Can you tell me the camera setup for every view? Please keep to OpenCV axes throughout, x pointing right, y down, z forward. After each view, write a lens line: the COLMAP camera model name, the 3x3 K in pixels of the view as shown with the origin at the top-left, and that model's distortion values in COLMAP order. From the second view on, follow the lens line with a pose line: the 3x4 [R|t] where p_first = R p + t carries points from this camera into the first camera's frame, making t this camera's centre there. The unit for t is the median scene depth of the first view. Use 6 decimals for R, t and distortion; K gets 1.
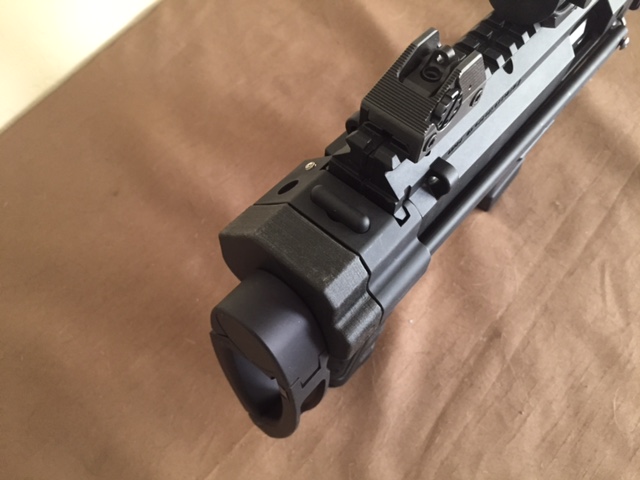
lens RADIAL K [[557.5, 0, 319.0], [0, 557.5, 241.1], [0, 0, 1]] dist [0.073614, -0.125711]
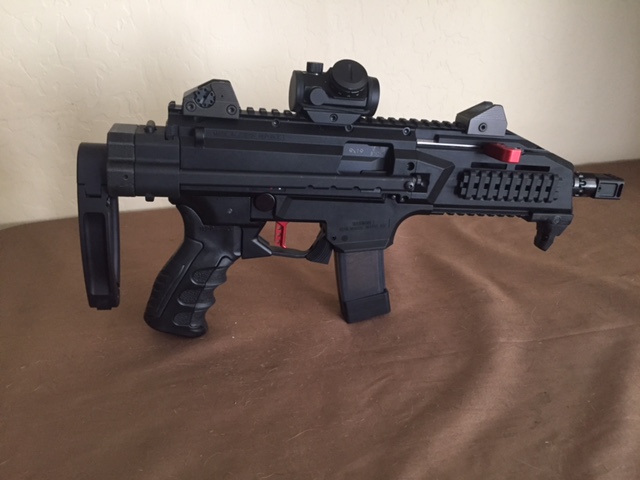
lens RADIAL K [[557.5, 0, 322.8], [0, 557.5, 238.6], [0, 0, 1]] dist [0.073614, -0.125711]
pose [[0.788260, 0.254757, -0.560130, 1.023346], [-0.548174, 0.704269, -0.451120, 0.463968], [0.279556, 0.662649, 0.694798, -0.026007]]
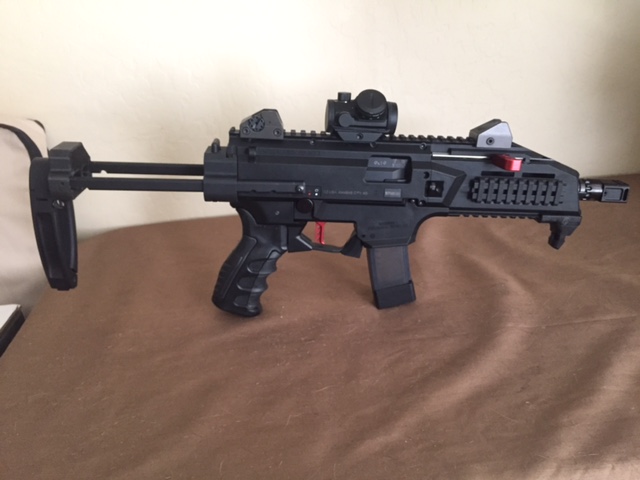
lens RADIAL K [[557.5, 0, 320.4], [0, 557.5, 240.2], [0, 0, 1]] dist [0.073614, -0.125711]
pose [[0.693061, 0.246199, -0.677534, 1.295892], [-0.614845, 0.692549, -0.377281, 0.534793], [0.376339, 0.678058, 0.631353, -0.140087]]
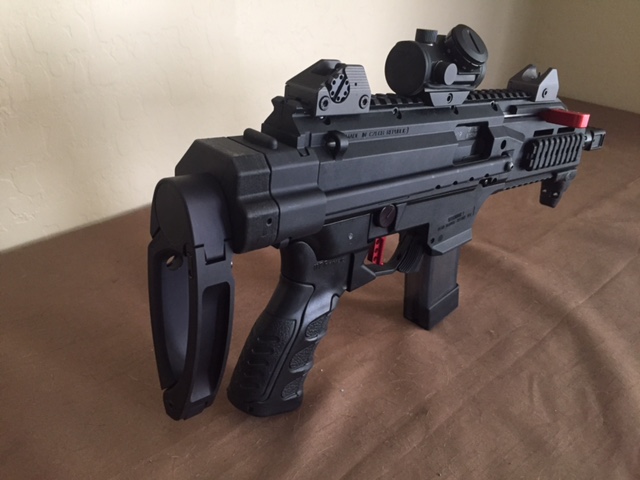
lens RADIAL K [[557.5, 0, 316.7], [0, 557.5, 236.4], [0, 0, 1]] dist [0.073614, -0.125711]
pose [[0.990128, 0.104149, -0.093809, 0.185781], [-0.139038, 0.814602, -0.563110, 0.506296], [0.017770, 0.570594, 0.821040, -0.027014]]
